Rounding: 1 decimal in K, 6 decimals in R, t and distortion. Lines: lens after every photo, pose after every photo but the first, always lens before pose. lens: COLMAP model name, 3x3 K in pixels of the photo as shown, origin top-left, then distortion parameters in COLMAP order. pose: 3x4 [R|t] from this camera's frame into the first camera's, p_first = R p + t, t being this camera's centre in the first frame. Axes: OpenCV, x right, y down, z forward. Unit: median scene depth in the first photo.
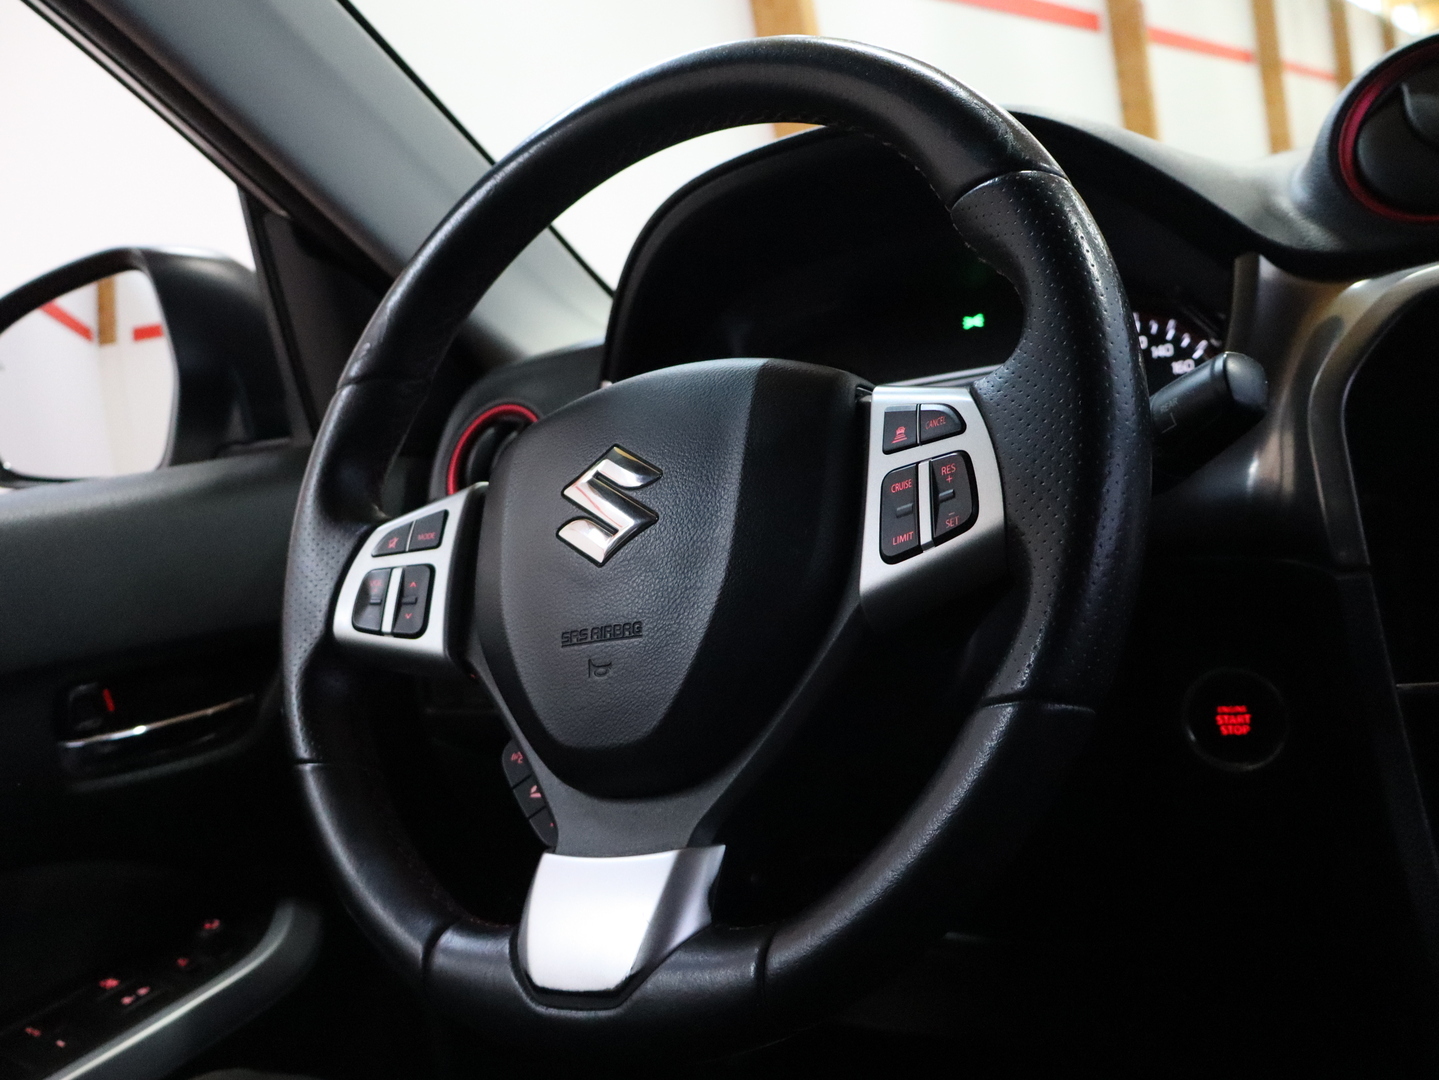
lens RADIAL K [[1374.9, 0, 720.0], [0, 1374.9, 548.6], [0, 0, 1]] dist [0.007182, 0.000000]
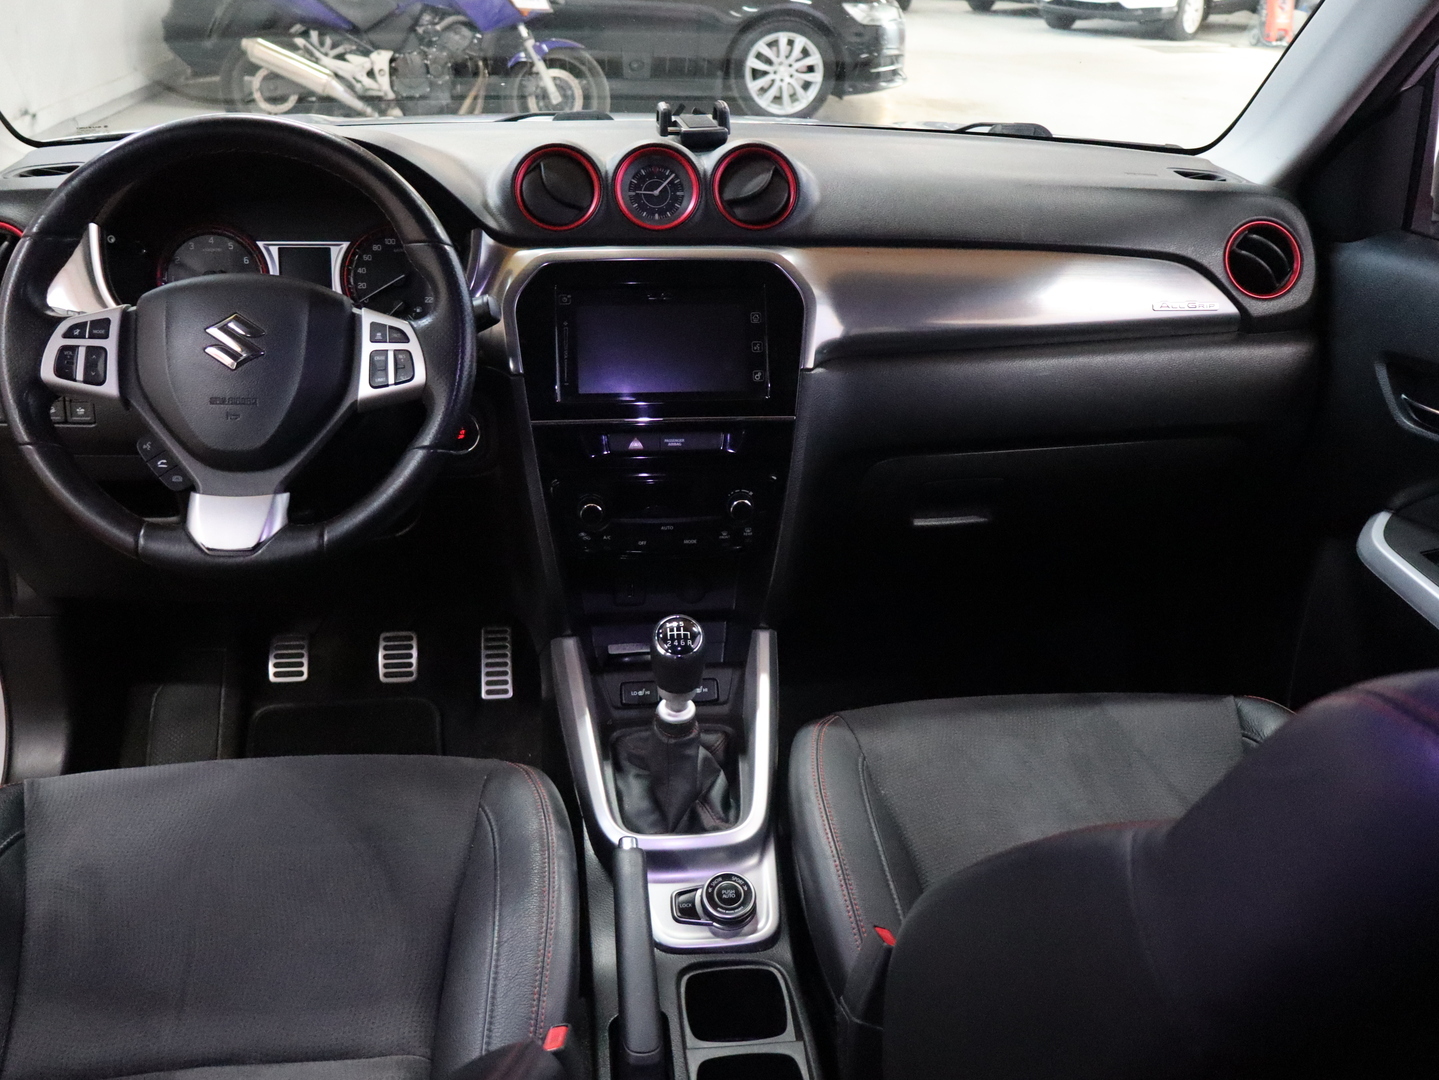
lens RADIAL K [[1374.9, 0, 672.1], [0, 1374.9, 540.6], [0, 0, 1]] dist [0.007182, 0.000000]
pose [[0.774001, 0.000100, 0.633184, -0.871268], [-0.163712, 0.966029, 0.199968, -0.260441], [-0.611654, -0.258435, 0.747724, -1.083149]]
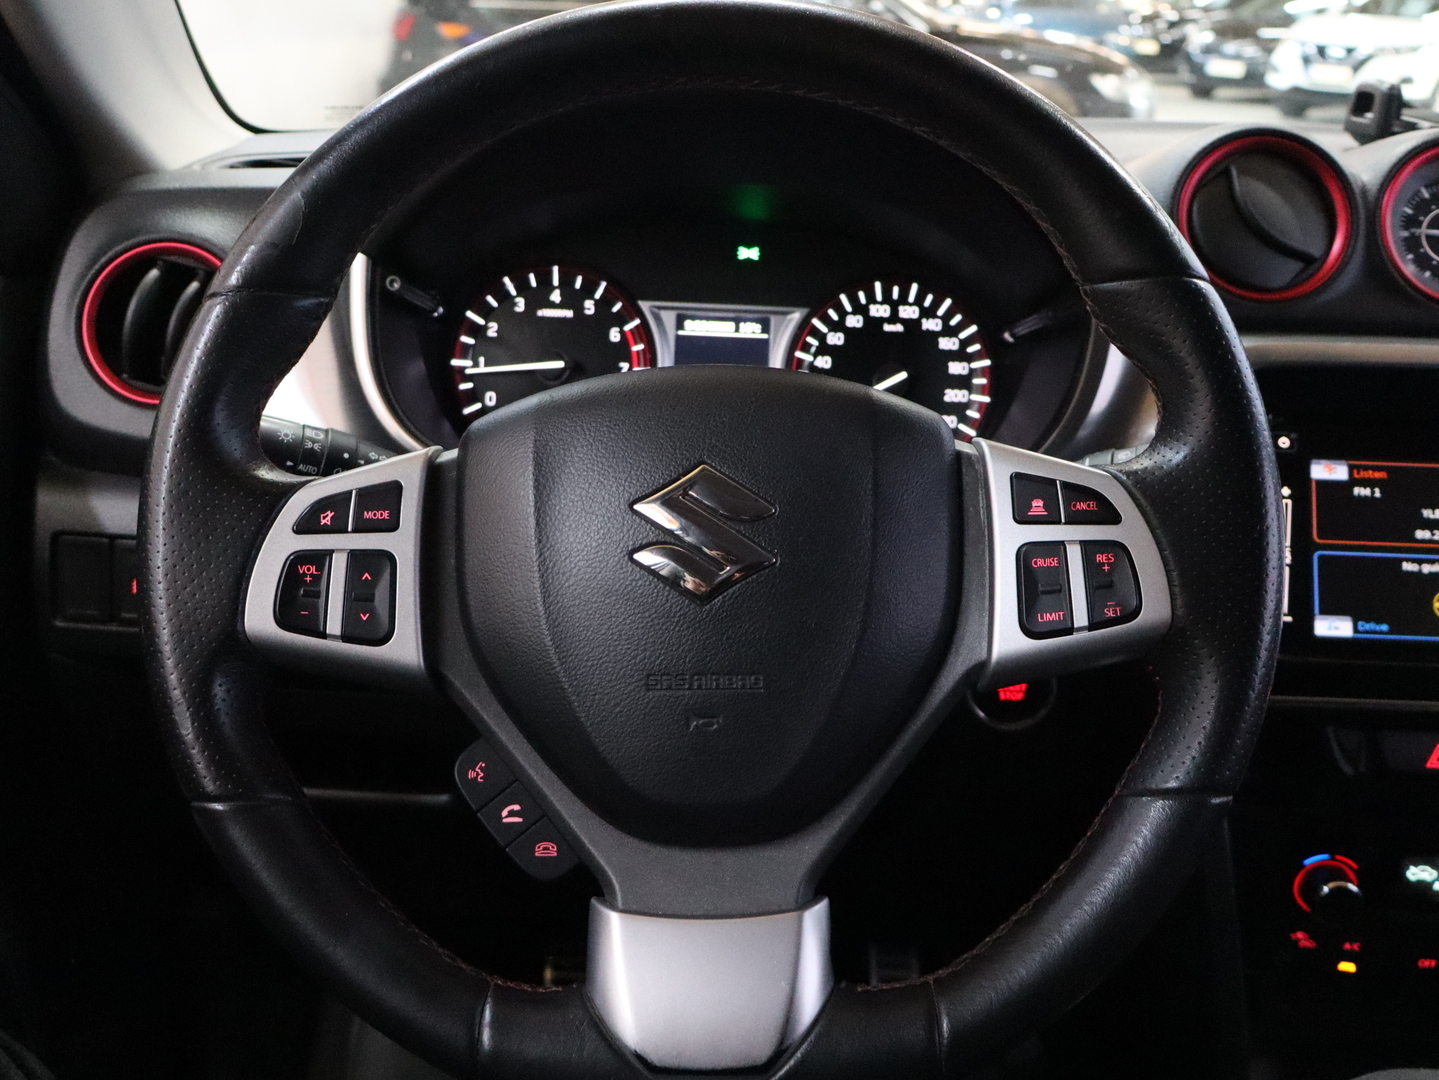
lens RADIAL K [[1374.9, 0, 660.3], [0, 1374.9, 527.2], [0, 0, 1]] dist [0.007182, 0.000000]
pose [[0.832097, 0.025372, 0.554050, -0.560356], [-0.130784, 0.979759, 0.151551, -0.156525], [-0.538990, -0.198566, 0.818573, 0.261827]]
